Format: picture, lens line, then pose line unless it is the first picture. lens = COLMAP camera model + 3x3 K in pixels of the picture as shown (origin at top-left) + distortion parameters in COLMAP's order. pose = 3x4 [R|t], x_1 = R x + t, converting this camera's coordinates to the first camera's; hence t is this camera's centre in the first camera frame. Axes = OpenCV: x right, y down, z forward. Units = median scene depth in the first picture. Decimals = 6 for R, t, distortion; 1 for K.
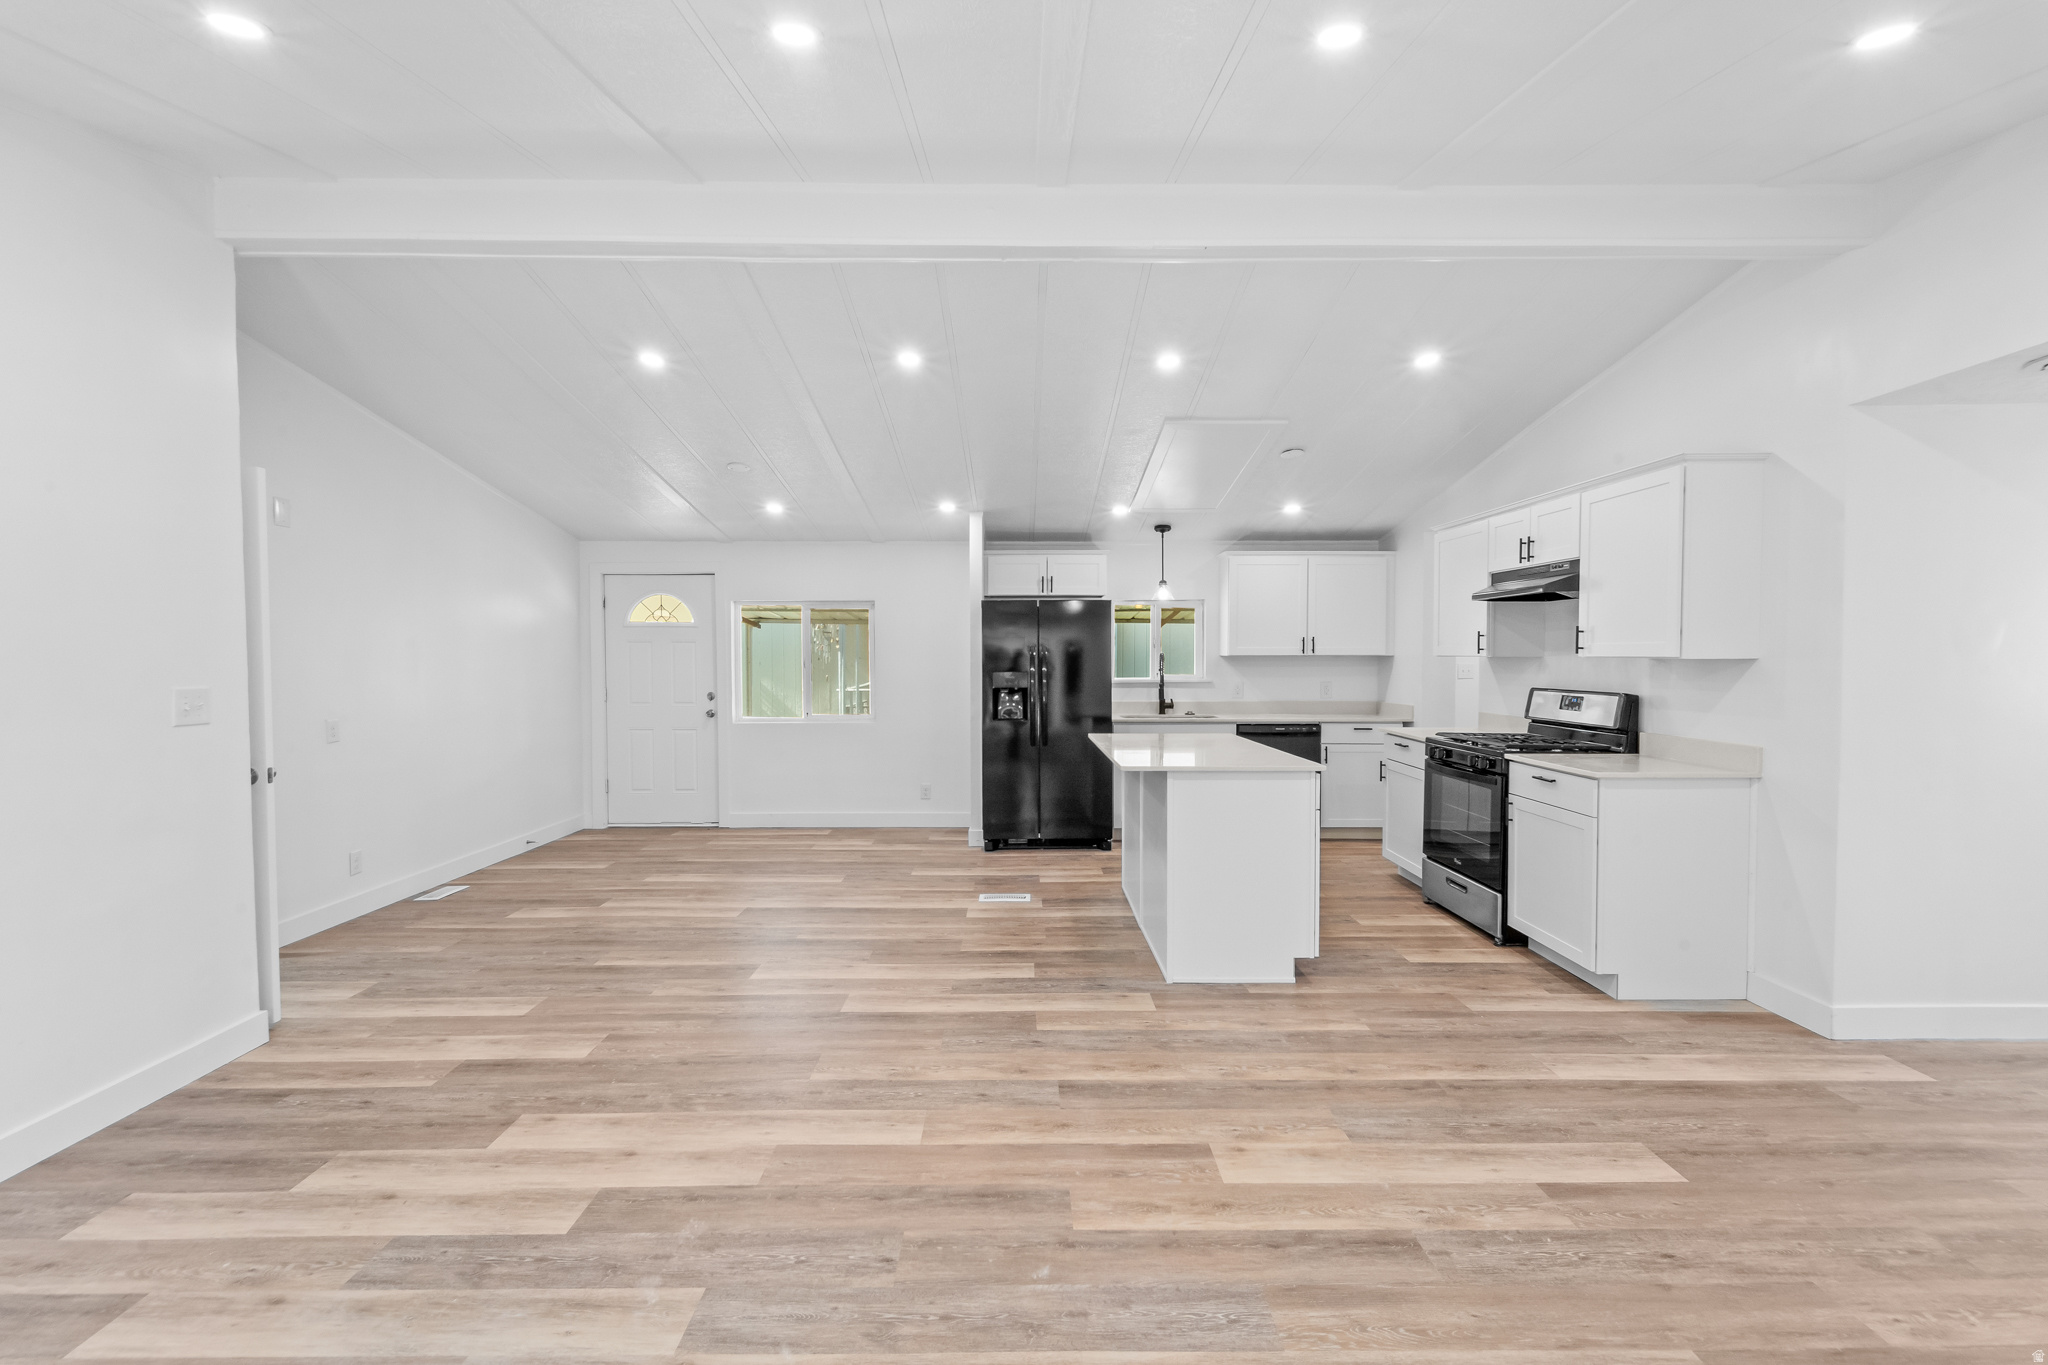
lens RADIAL K [[868.8, 0, 1020.0], [0, 868.8, 684.8], [0, 0, 1]] dist [0.000364, -0.000388]
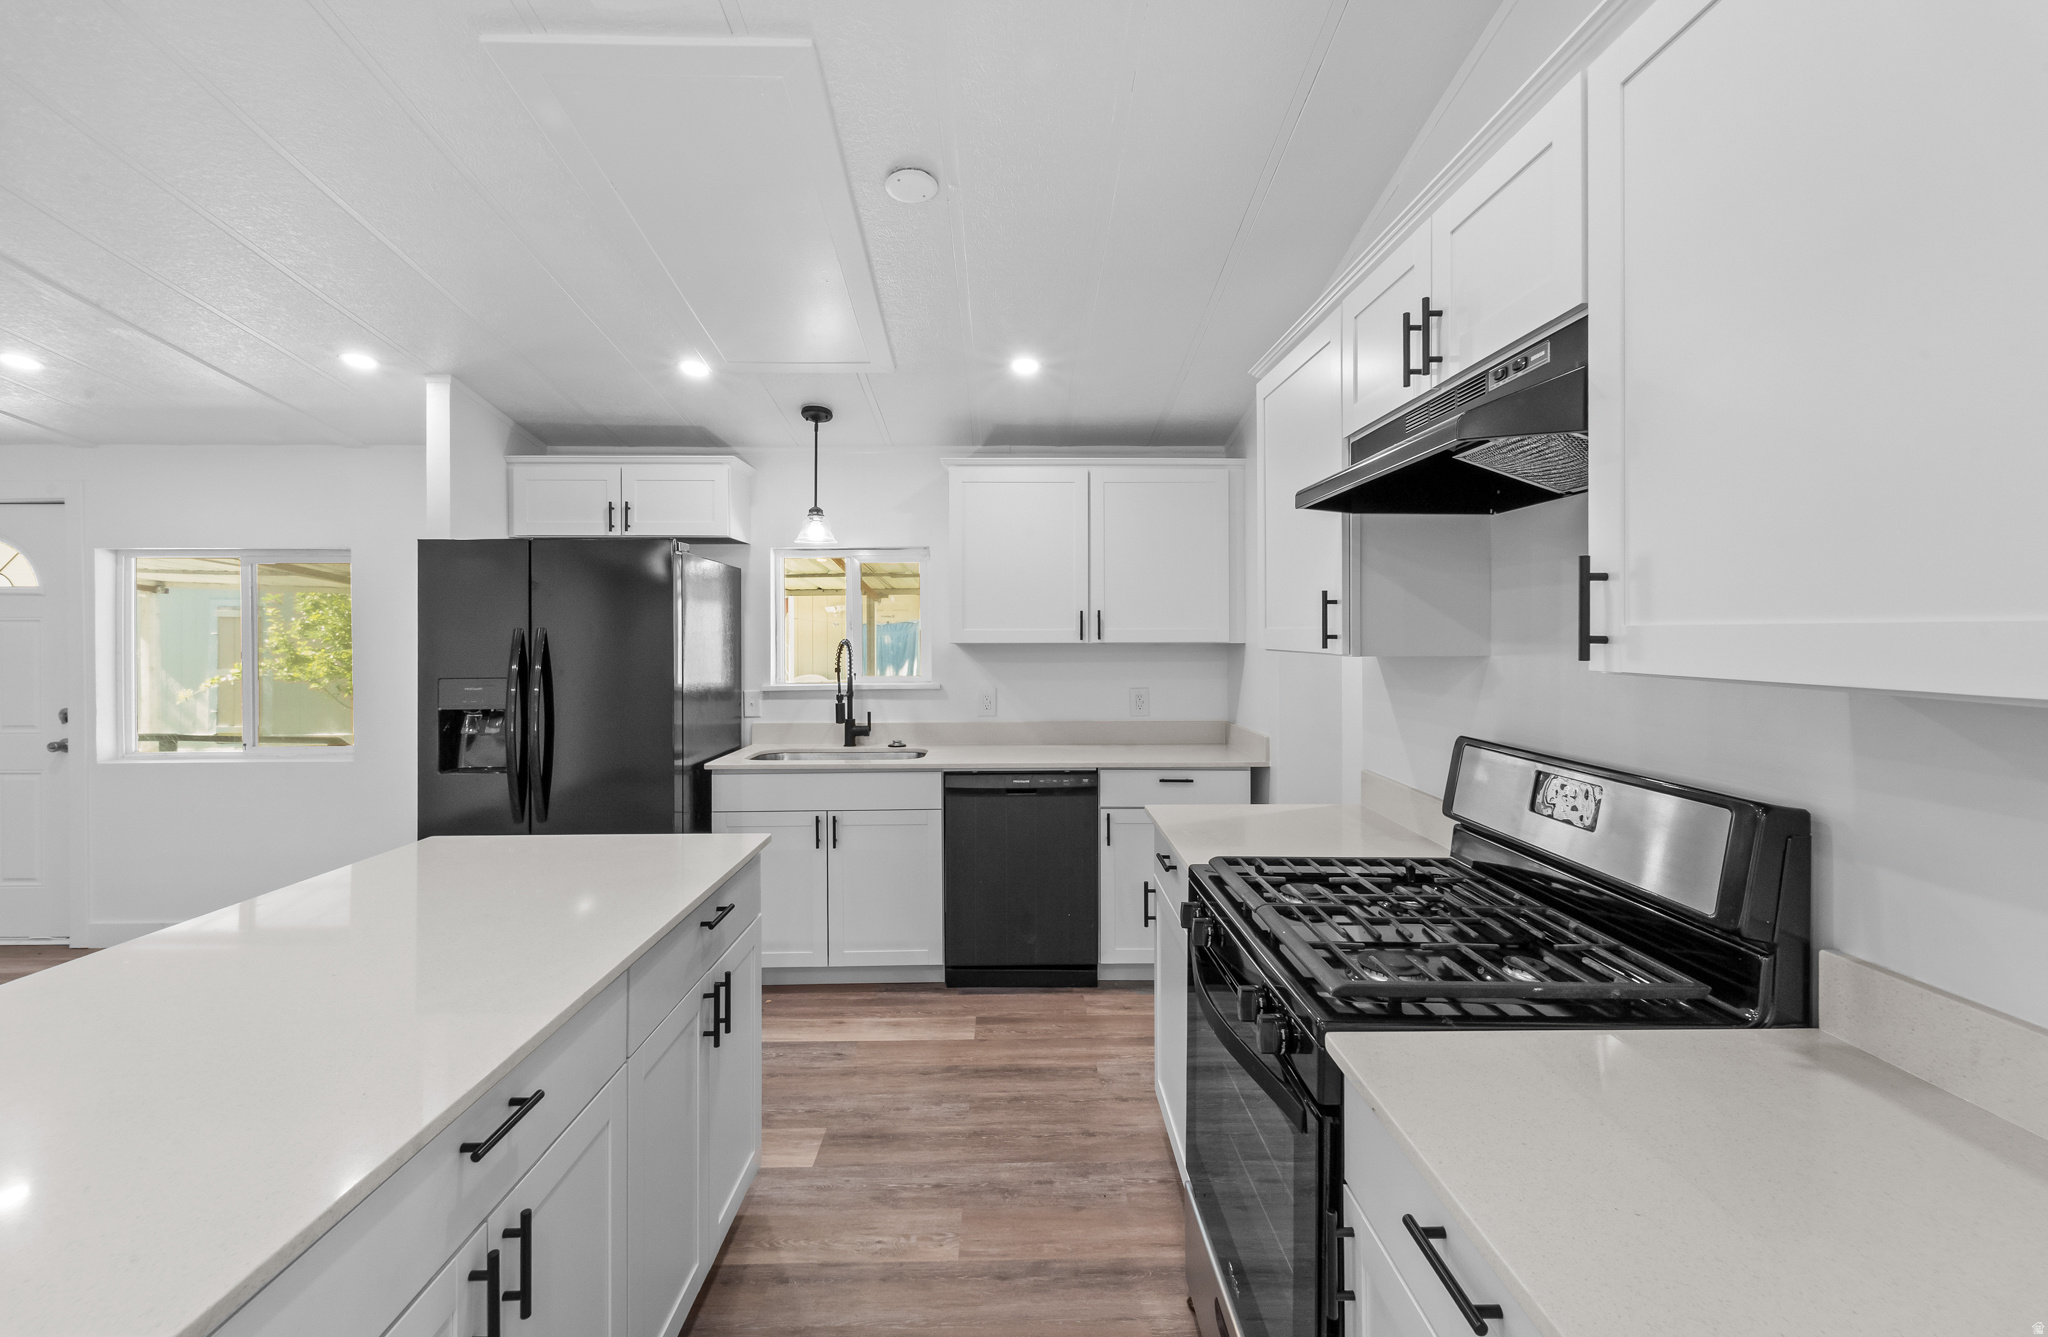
lens RADIAL K [[859.4, 0, 1028.3], [0, 859.4, 631.0], [0, 0, 1]] dist [-0.000815, 0.000024]
pose [[0.999815, -0.000964, 0.019223, 0.460032], [0.001683, 0.999298, -0.037432, -0.034683], [-0.019173, 0.037458, 0.999114, 0.731300]]
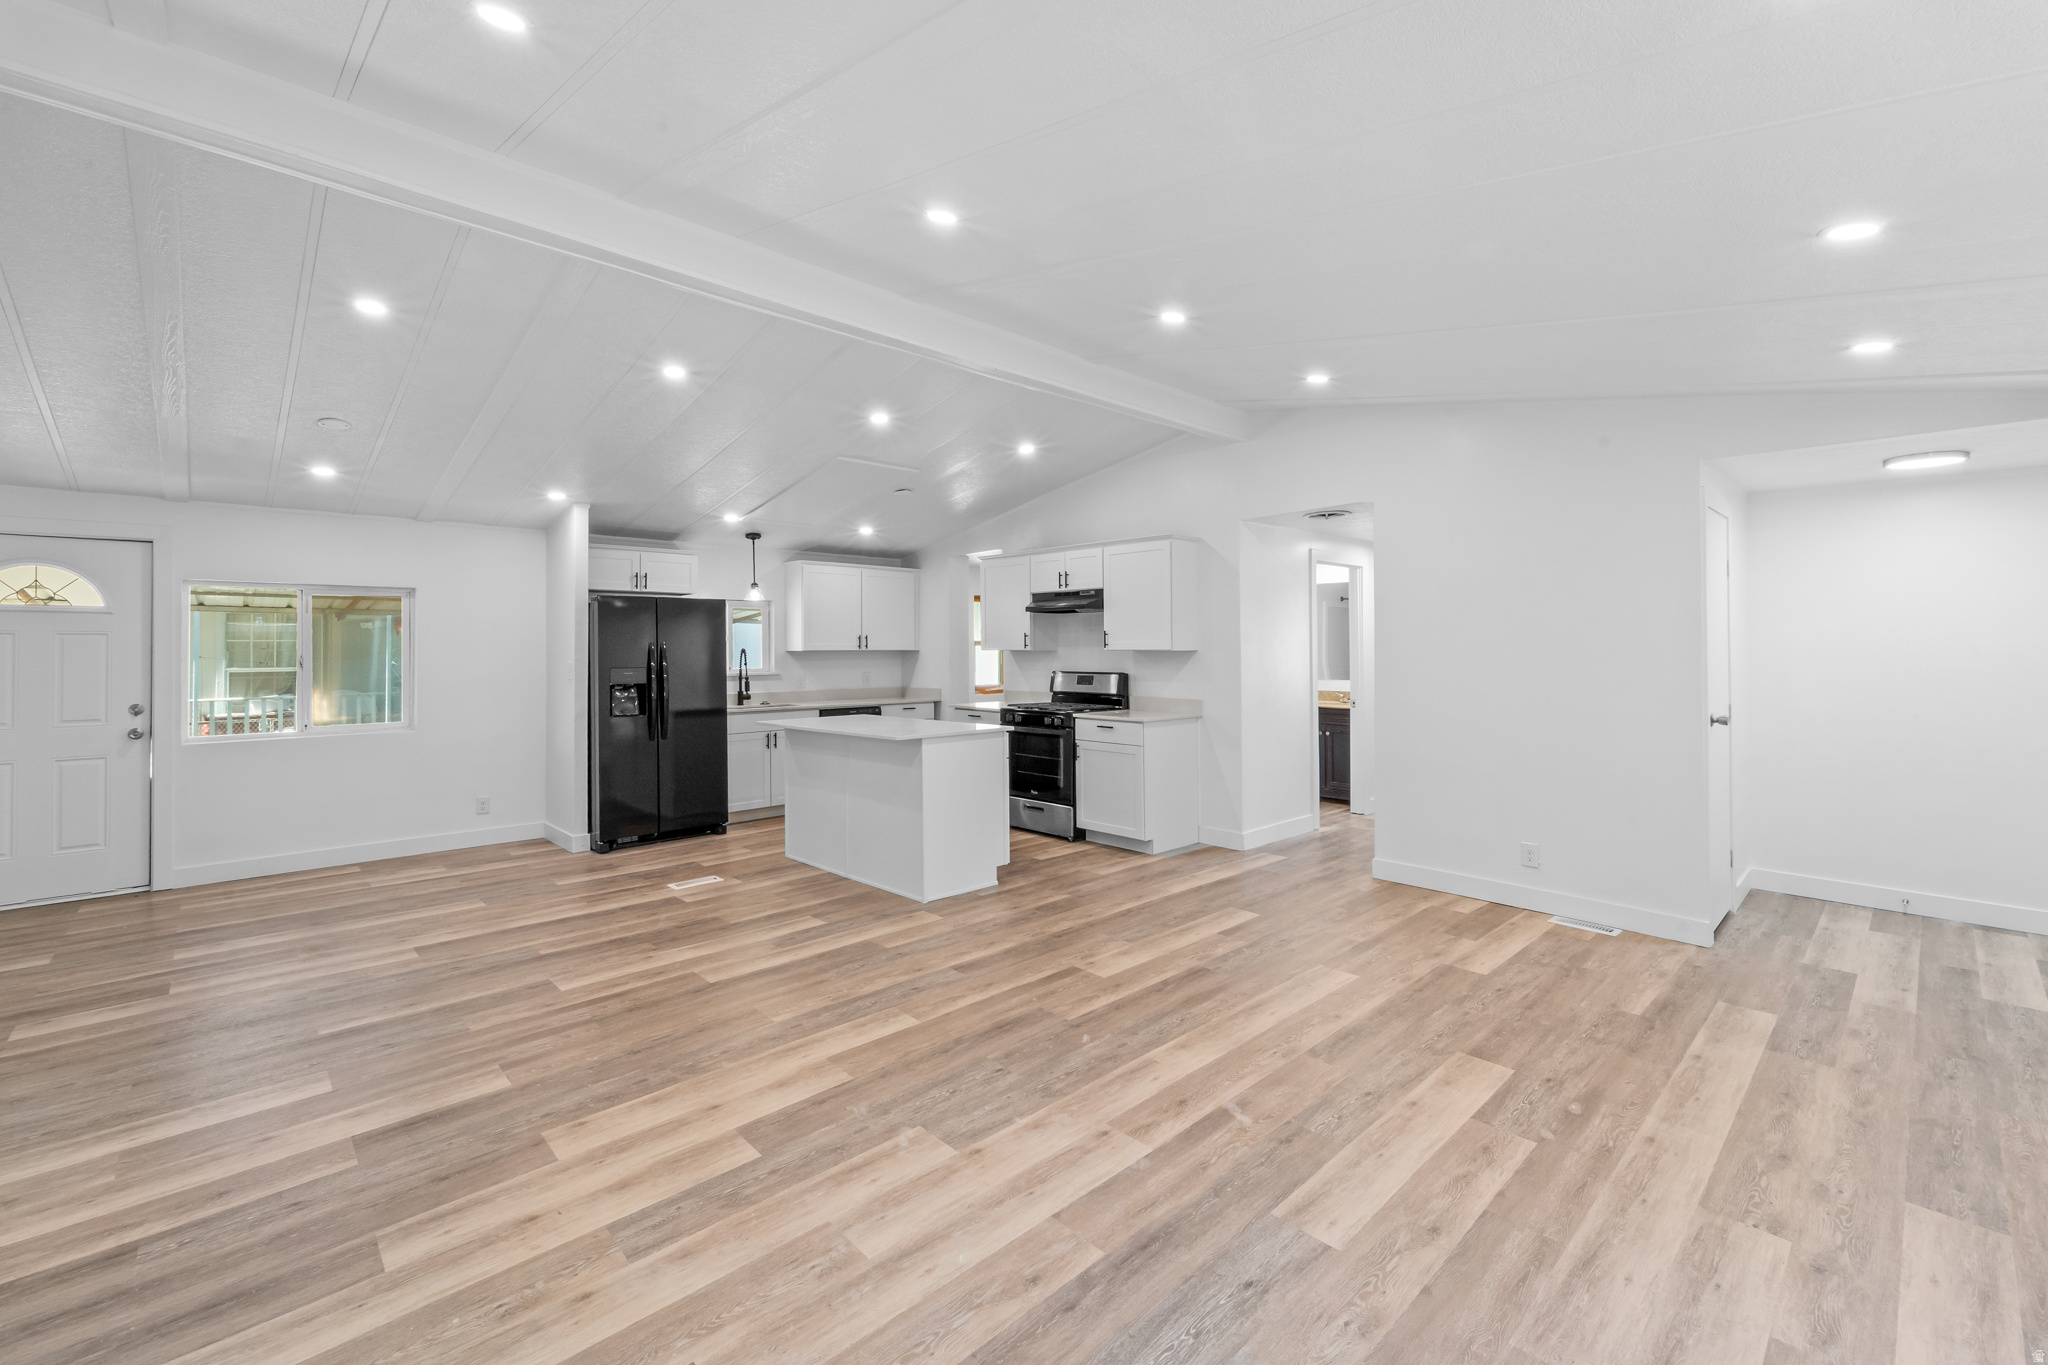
lens RADIAL K [[865.6, 0, 1022.5], [0, 865.6, 640.0], [0, 0, 1]] dist [0.003616, -0.003236]
pose [[0.726905, 0.005625, 0.686715, -0.548281], [0.027356, 0.998936, -0.037140, 0.003947], [-0.686193, 0.045783, 0.725977, -0.046952]]
